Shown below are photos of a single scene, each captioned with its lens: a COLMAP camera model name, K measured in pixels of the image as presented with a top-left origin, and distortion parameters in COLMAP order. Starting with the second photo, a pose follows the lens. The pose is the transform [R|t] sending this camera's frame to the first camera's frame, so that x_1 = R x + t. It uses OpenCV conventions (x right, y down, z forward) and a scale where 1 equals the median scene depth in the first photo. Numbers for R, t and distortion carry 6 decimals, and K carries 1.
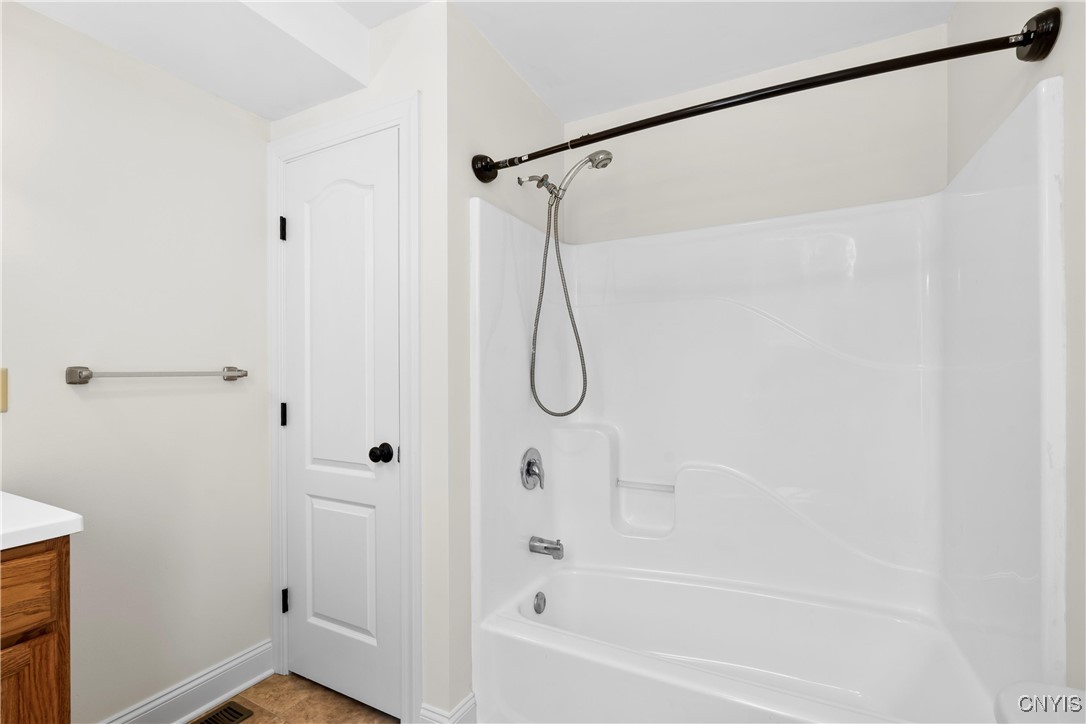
lens RADIAL K [[491.6, 0, 541.3], [0, 491.6, 367.2], [0, 0, 1]] dist [-0.005614, 0.001699]
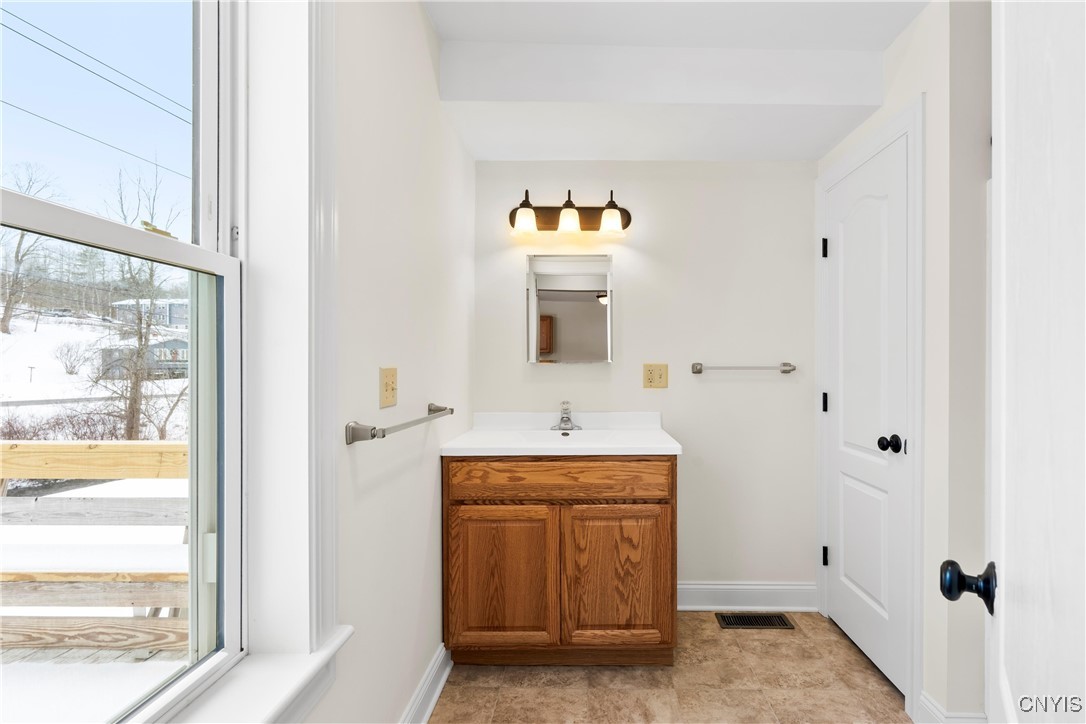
lens RADIAL K [[491.6, 0, 544.1], [0, 491.6, 362.8], [0, 0, 1]] dist [-0.005614, 0.001699]
pose [[0.383196, 0.000871, -0.923667, 0.360624], [0.006353, 0.999973, 0.003579, -0.010370], [0.923645, -0.007239, 0.383180, -0.111354]]
